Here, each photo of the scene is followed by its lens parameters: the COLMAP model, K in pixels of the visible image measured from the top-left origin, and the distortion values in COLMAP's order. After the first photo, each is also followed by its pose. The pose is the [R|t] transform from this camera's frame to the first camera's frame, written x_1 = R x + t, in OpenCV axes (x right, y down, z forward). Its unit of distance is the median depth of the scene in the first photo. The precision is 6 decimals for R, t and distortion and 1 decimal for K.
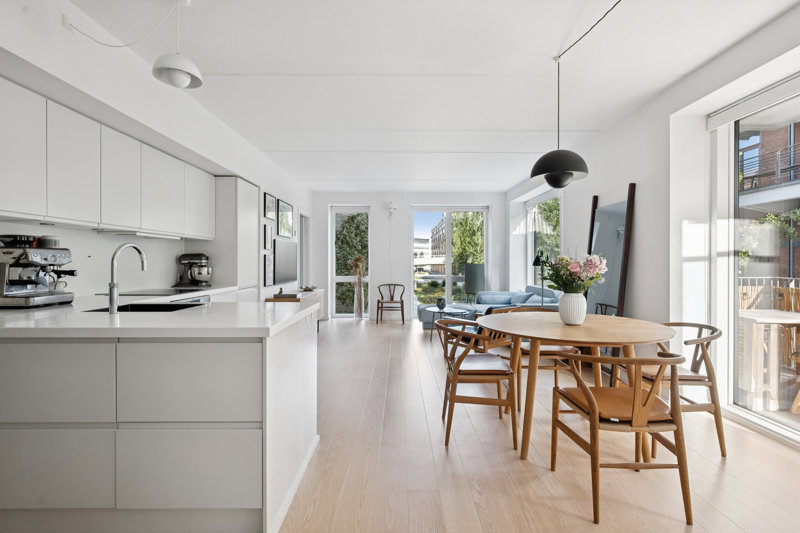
lens RADIAL K [[399.3, 0, 401.2], [0, 399.3, 263.6], [0, 0, 1]] dist [0.005369, -0.001708]
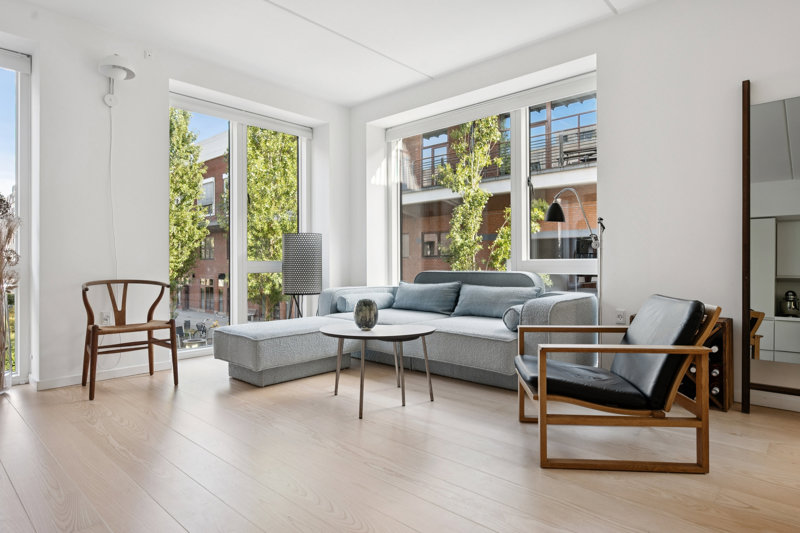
lens RADIAL K [[454.1, 0, 397.2], [0, 454.1, 265.5], [0, 0, 1]] dist [-0.002414, -0.000407]
pose [[0.675074, -0.008377, 0.737703, -0.158245], [0.009528, 0.999951, 0.002636, 0.039735], [-0.737689, 0.005250, 0.675120, 0.535364]]
